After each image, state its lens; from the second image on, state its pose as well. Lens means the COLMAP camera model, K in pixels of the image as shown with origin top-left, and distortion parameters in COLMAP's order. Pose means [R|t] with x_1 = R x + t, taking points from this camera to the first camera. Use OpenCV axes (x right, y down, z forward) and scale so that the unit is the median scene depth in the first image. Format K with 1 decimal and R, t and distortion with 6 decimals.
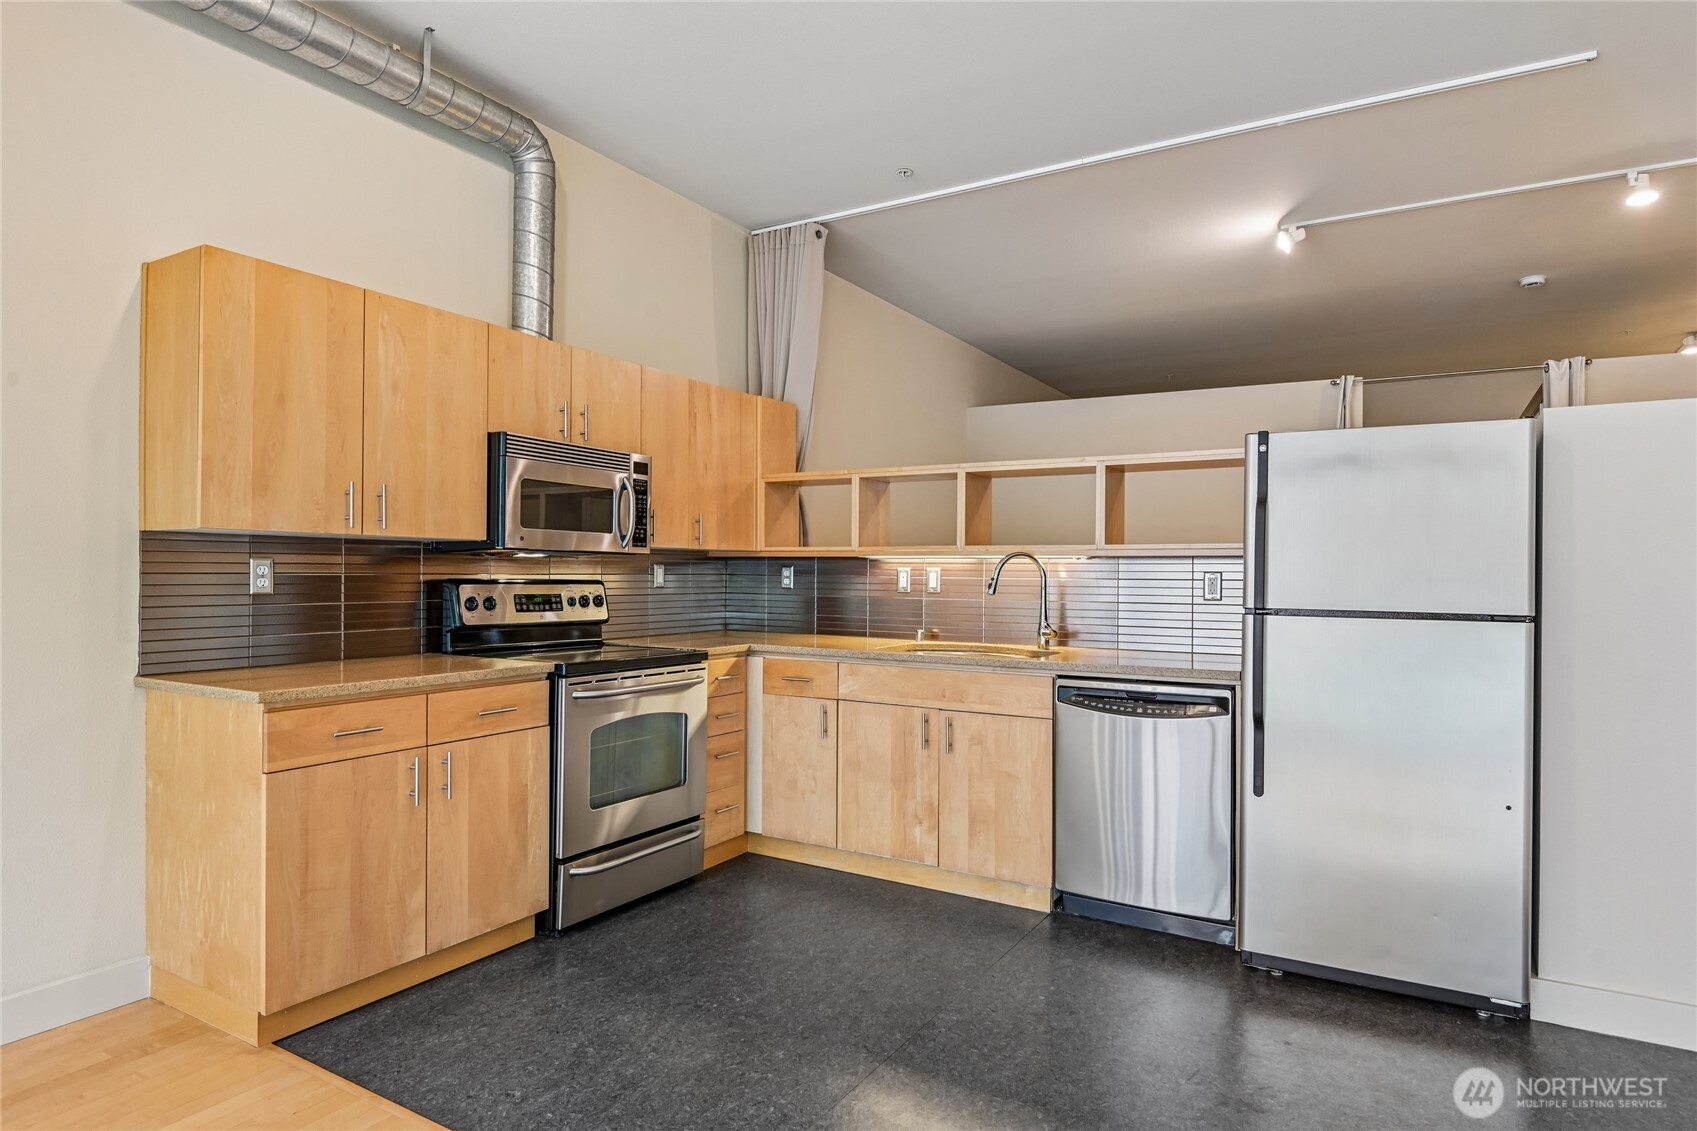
lens RADIAL K [[957.3, 0, 853.8], [0, 957.3, 571.1], [0, 0, 1]] dist [0.002982, -0.000210]
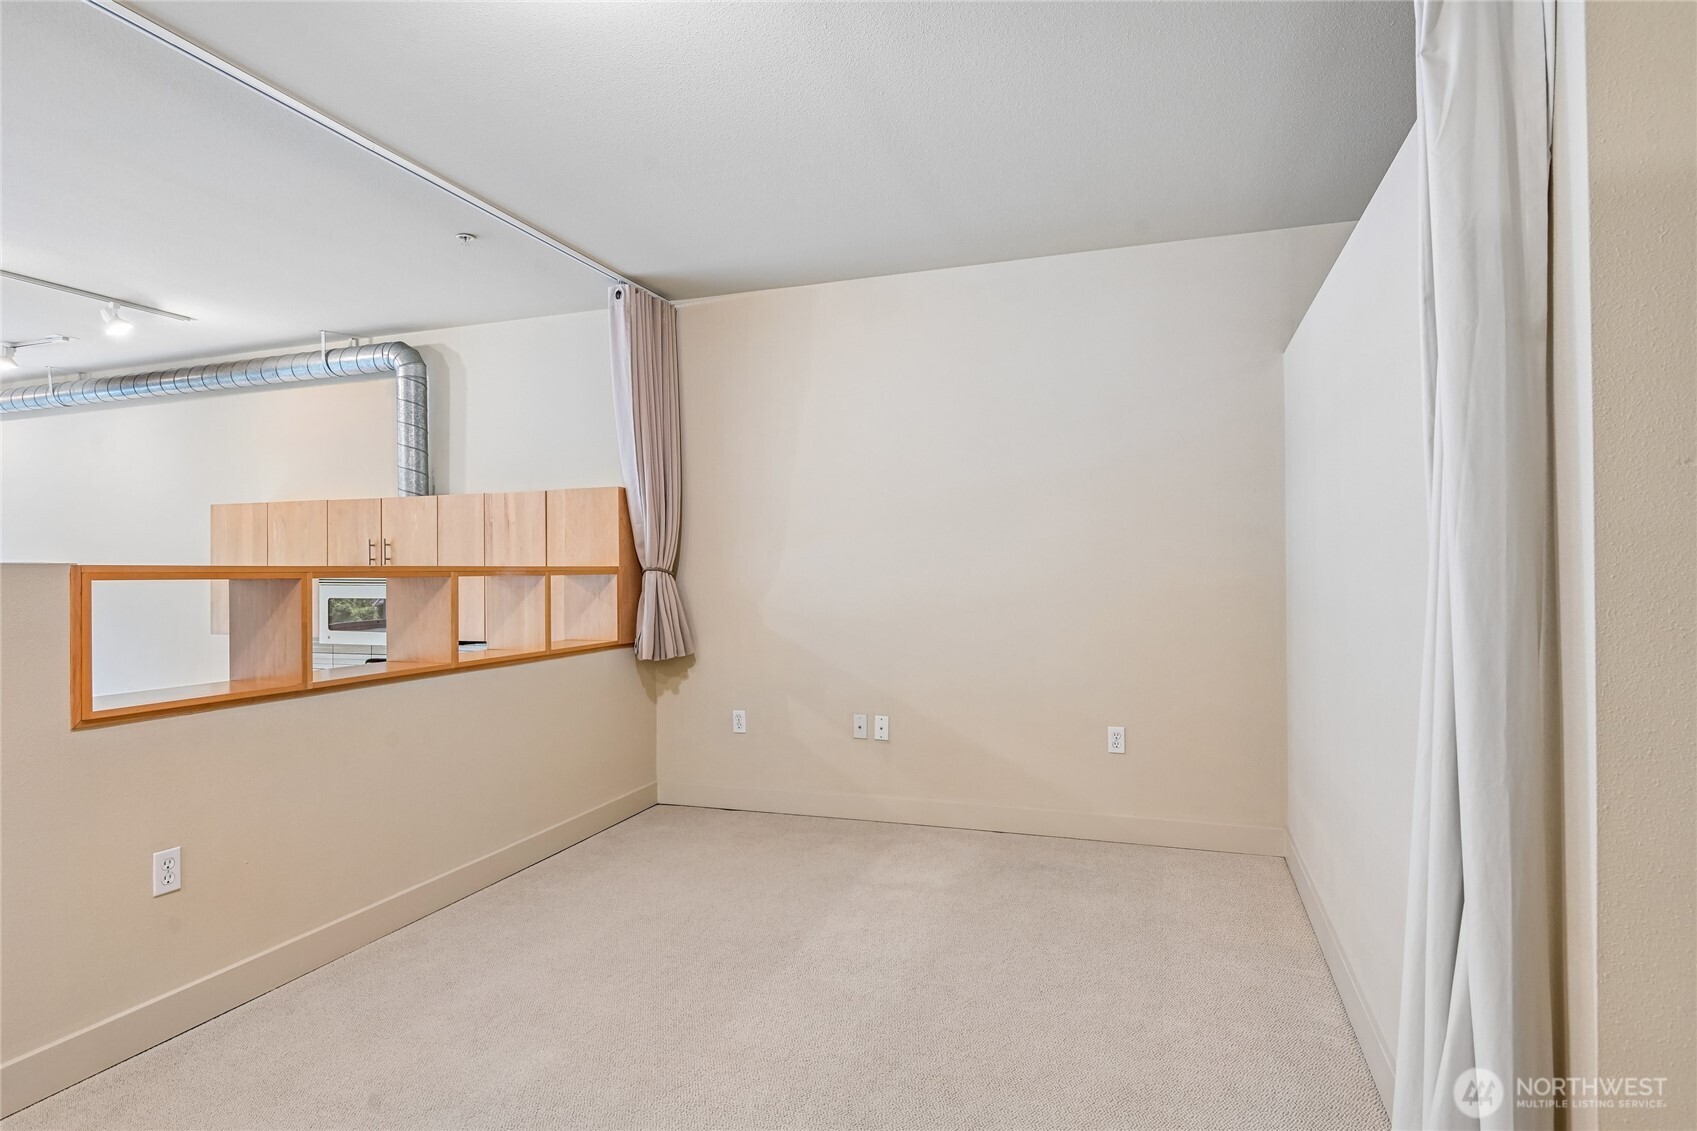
lens RADIAL K [[910.2, 0, 851.5], [0, 910.2, 566.4], [0, 0, 1]] dist [-0.003966, -0.011546]
pose [[0.205037, -0.018003, -0.978589, 1.087765], [0.008857, 0.999824, -0.016538, -0.101244], [0.978714, -0.005277, 0.205160, 1.330609]]
